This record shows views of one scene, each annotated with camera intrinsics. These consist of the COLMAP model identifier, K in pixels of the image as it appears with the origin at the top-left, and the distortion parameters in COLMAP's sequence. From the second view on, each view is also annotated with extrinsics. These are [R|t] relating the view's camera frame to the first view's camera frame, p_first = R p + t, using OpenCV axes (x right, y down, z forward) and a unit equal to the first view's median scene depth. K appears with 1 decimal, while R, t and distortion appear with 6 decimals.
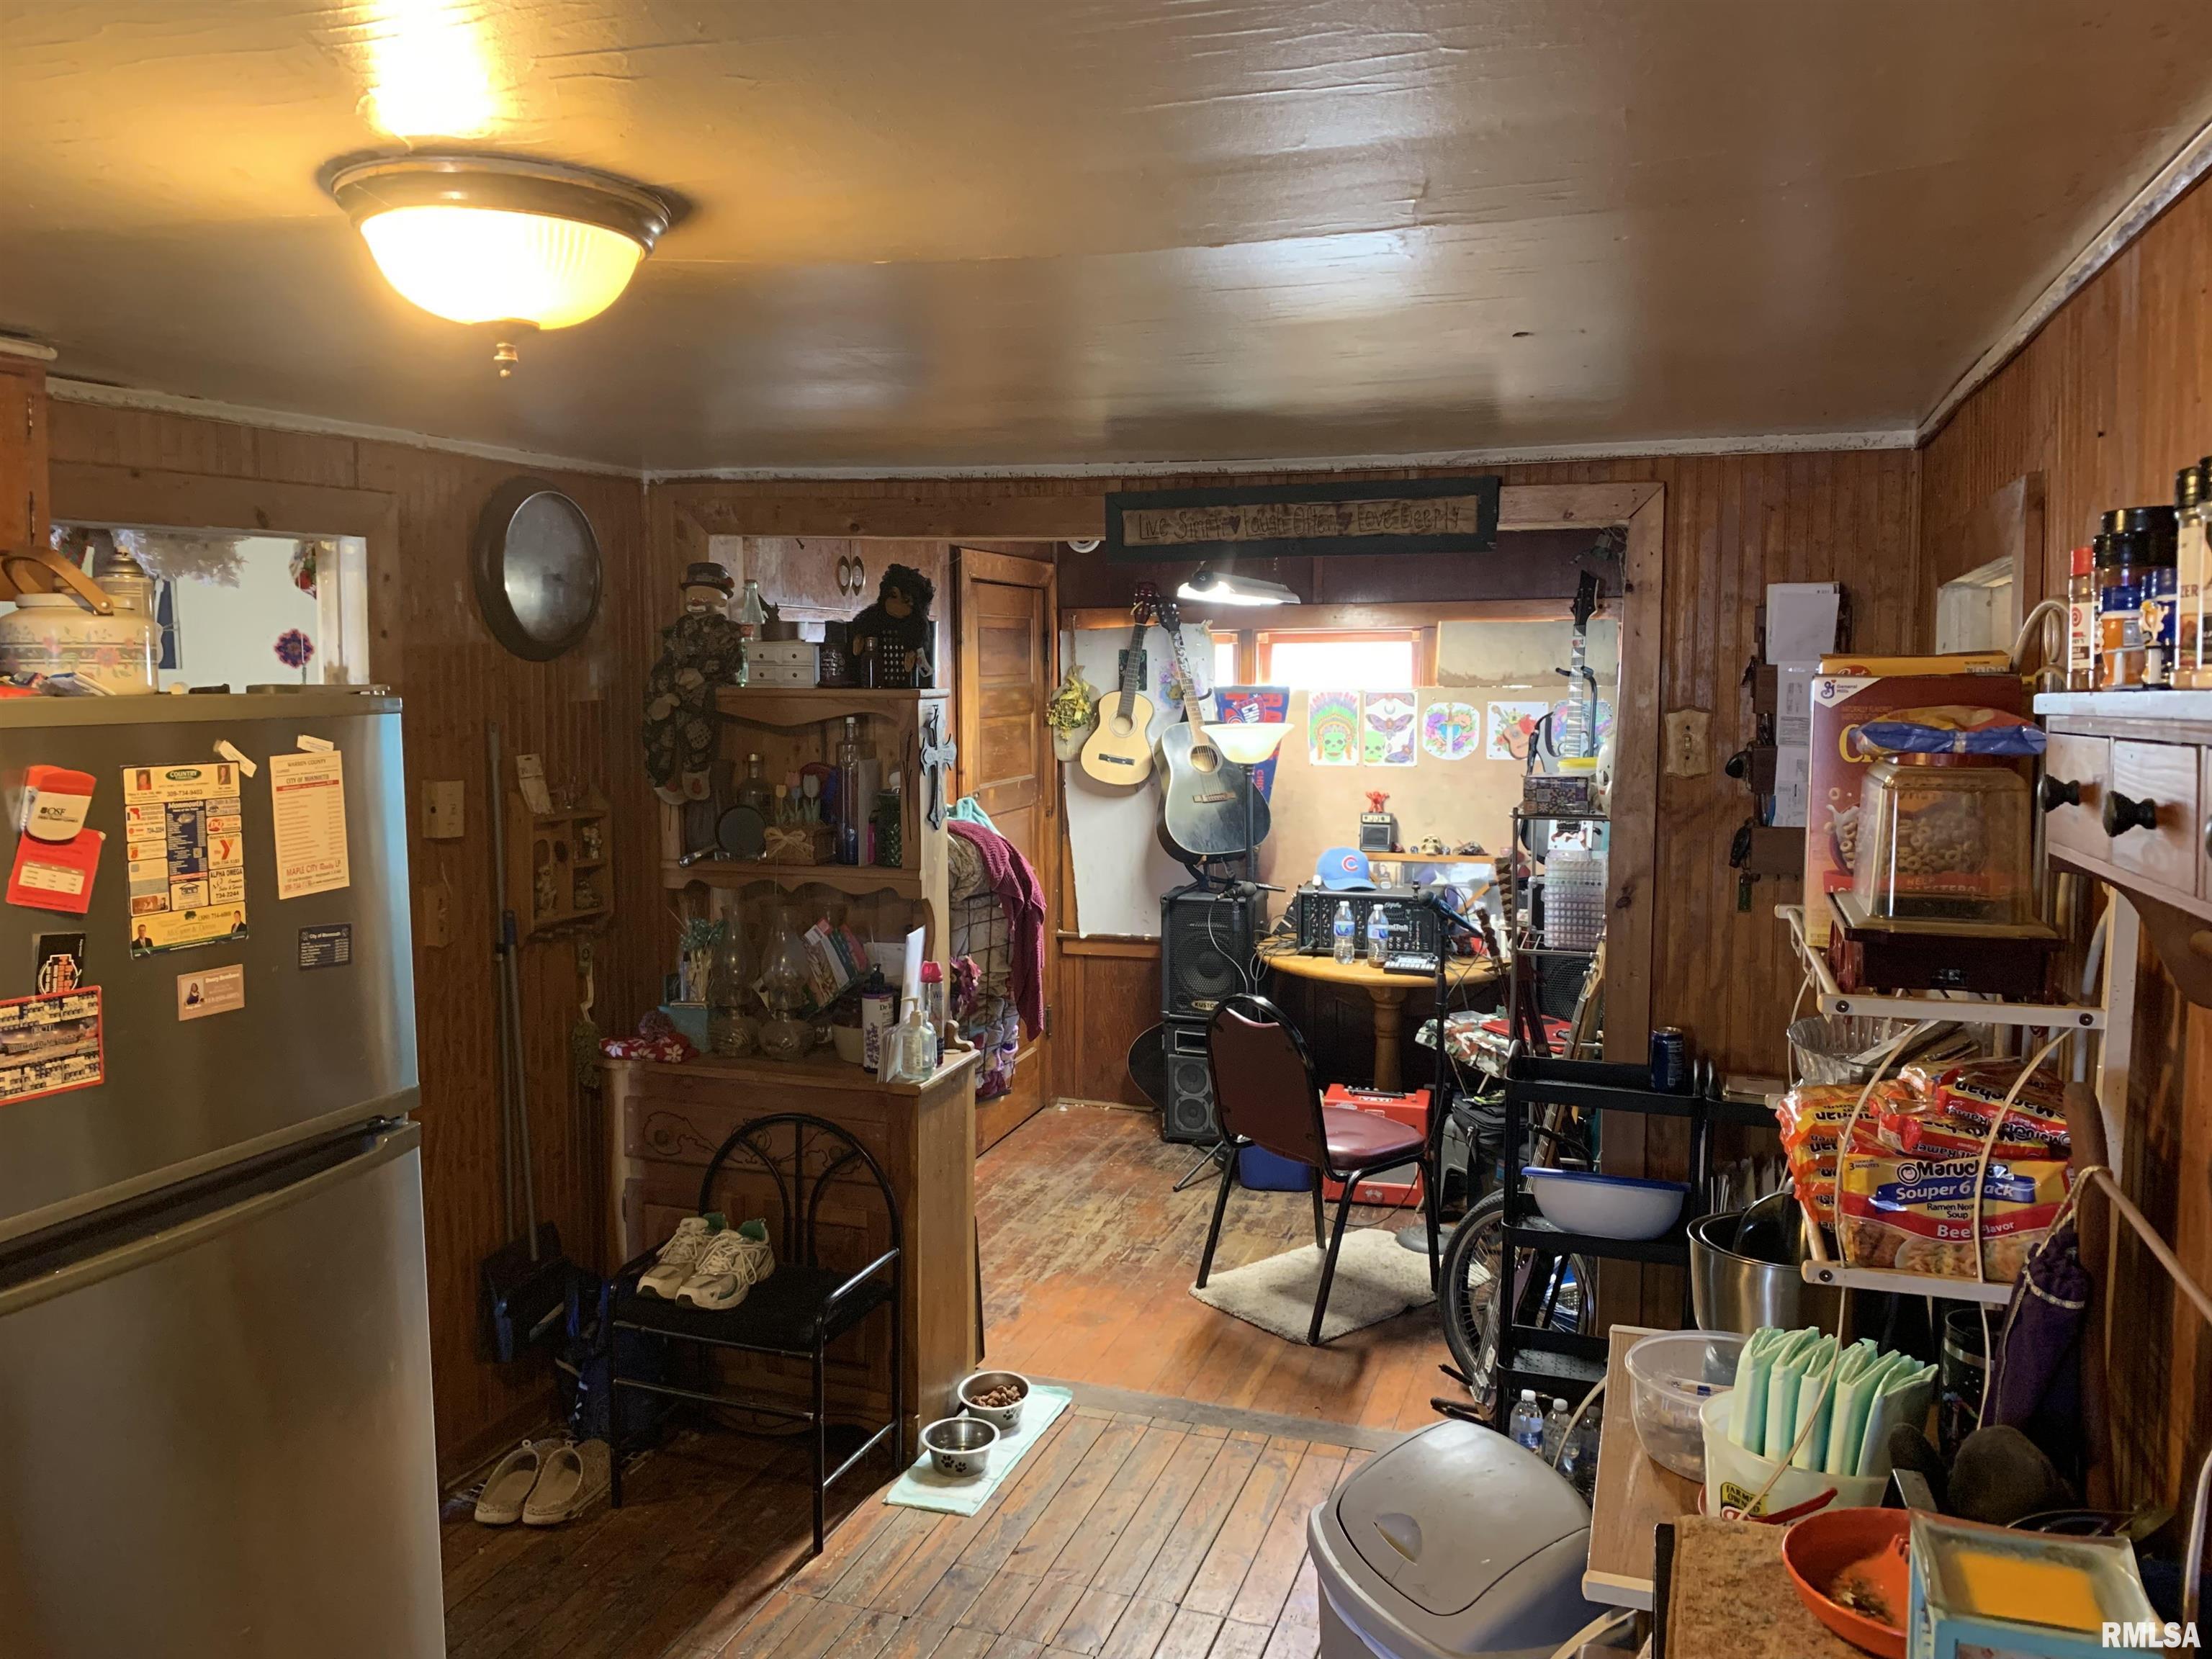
lens RADIAL K [[1699.1, 0, 1091.4], [0, 1699.1, 824.6], [0, 0, 1]] dist [0.228353, -0.550056]
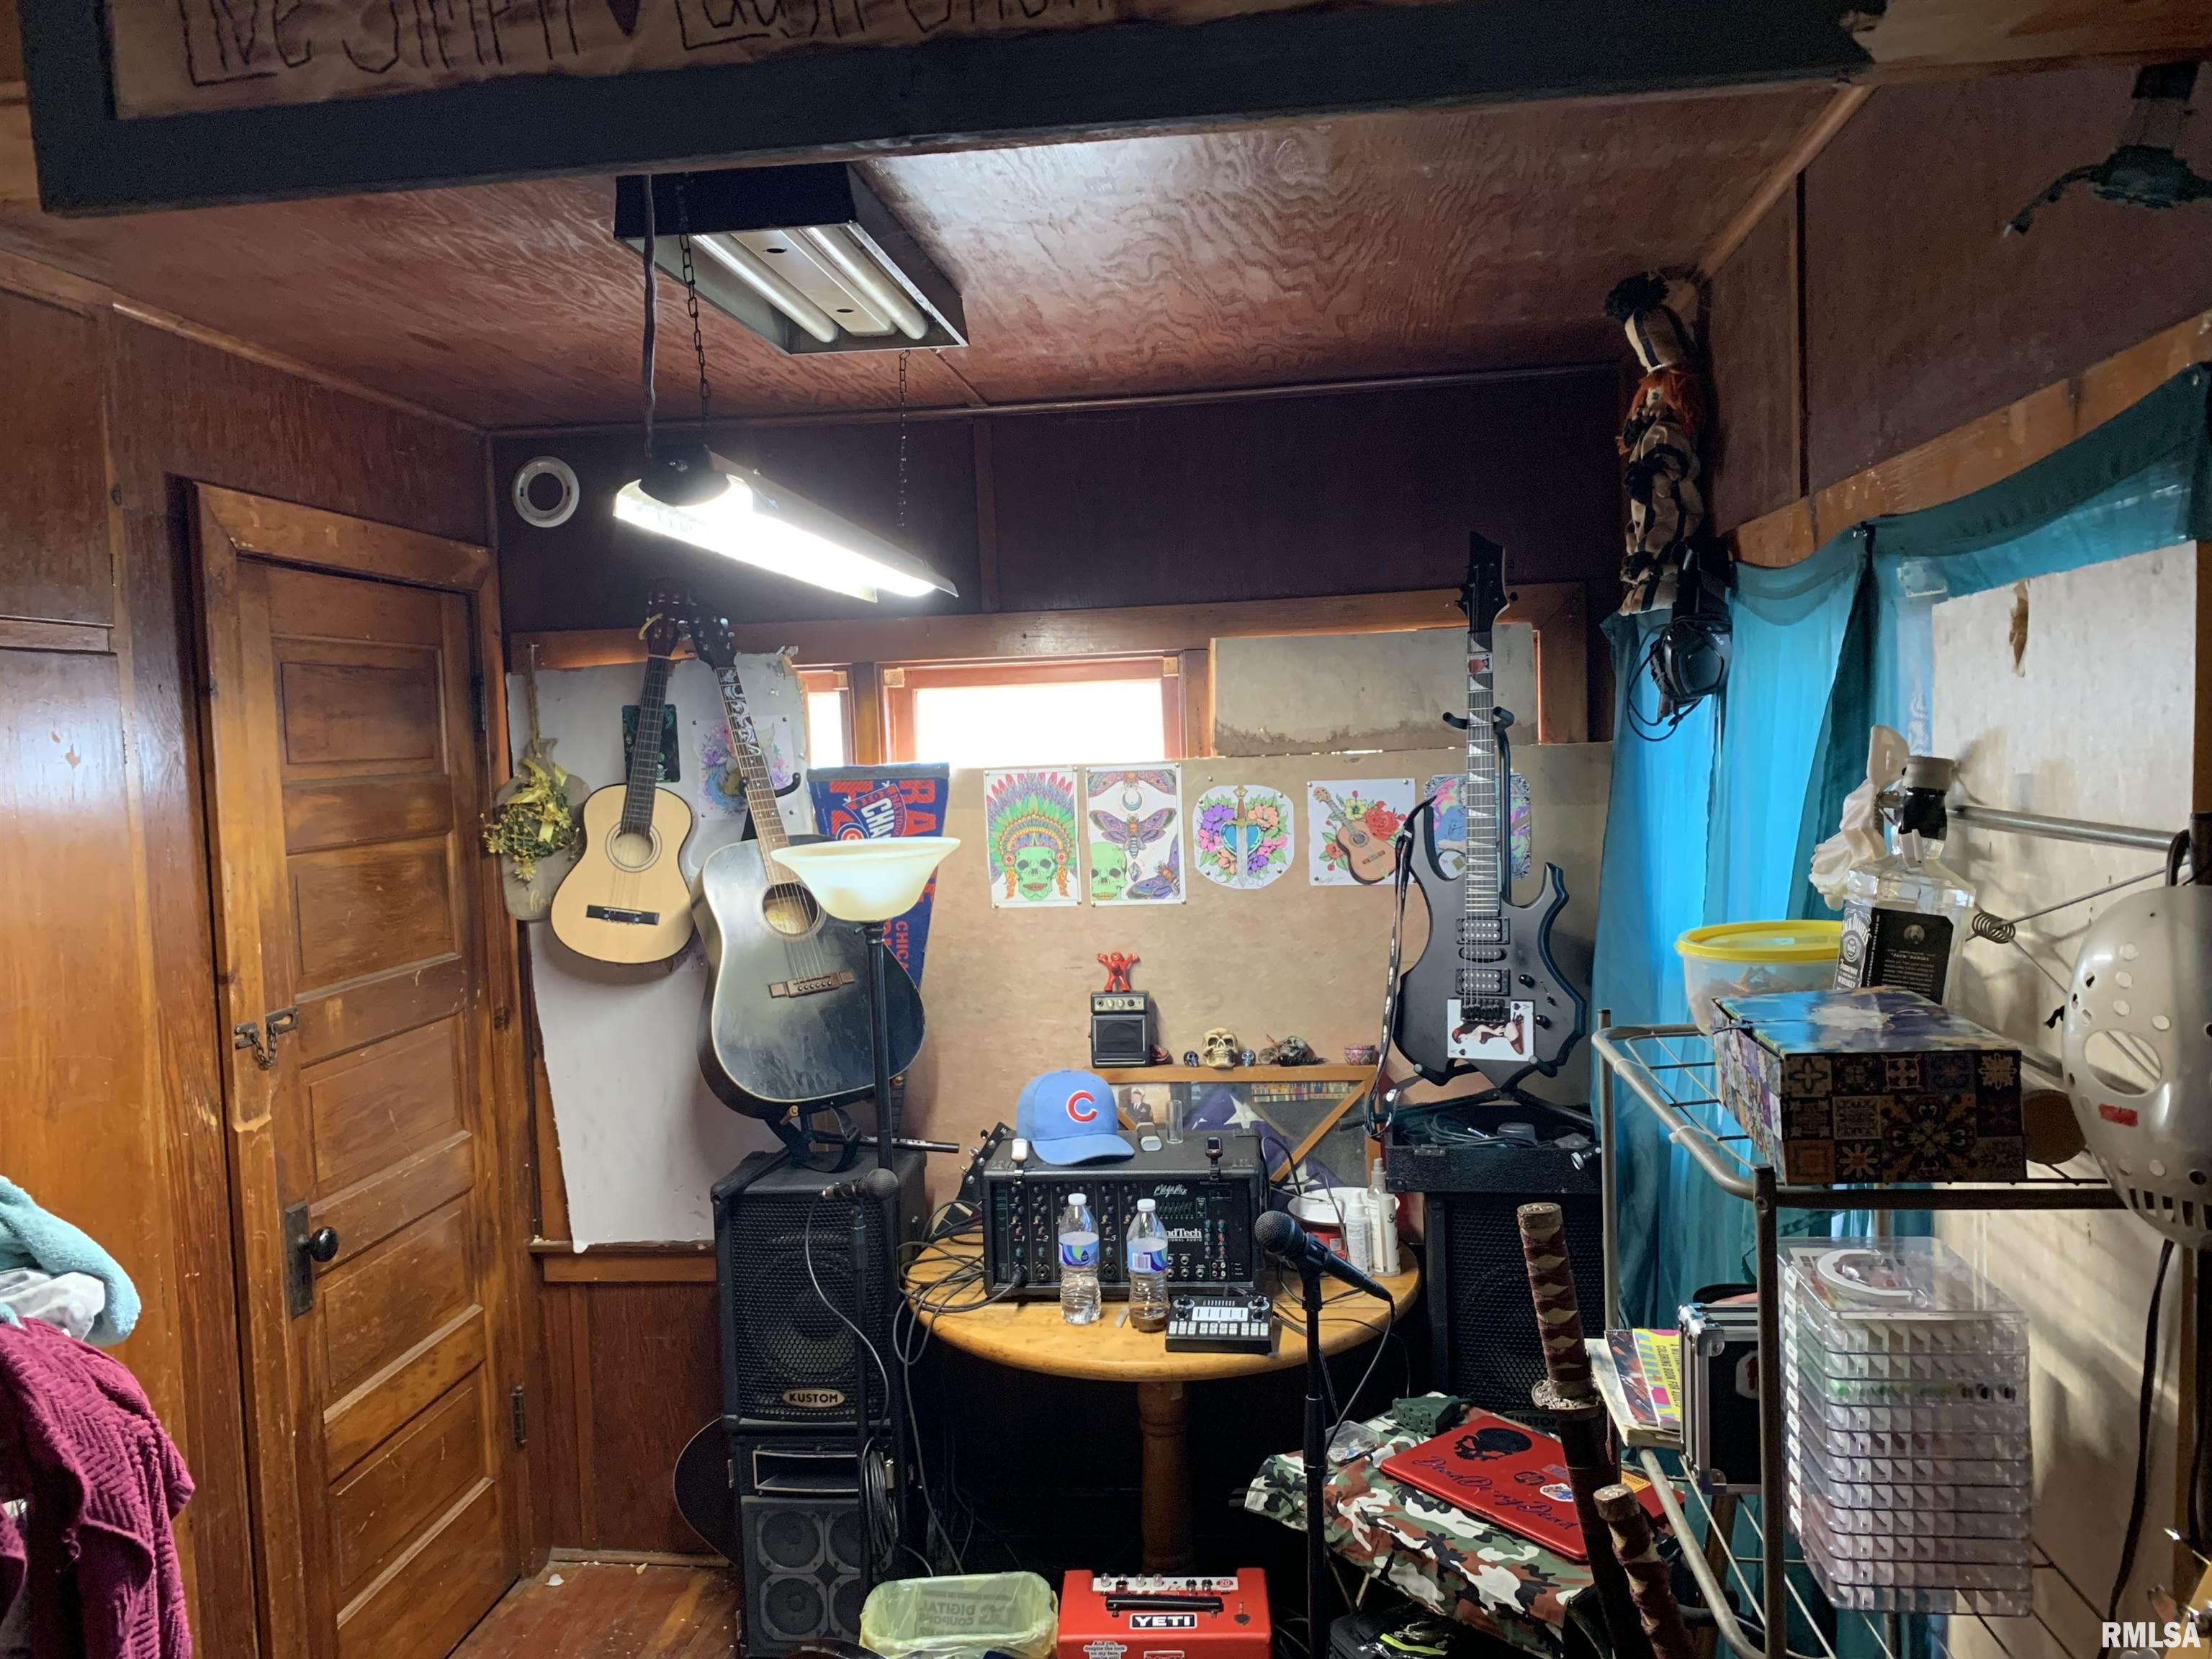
lens RADIAL K [[1699.1, 0, 1091.4], [0, 1699.1, 824.6], [0, 0, 1]] dist [0.228353, -0.550056]
pose [[0.980207, -0.043363, 0.193166, 0.056817], [0.052425, 0.997739, -0.042049, -0.037835], [-0.190906, 0.051343, 0.980265, 0.473130]]
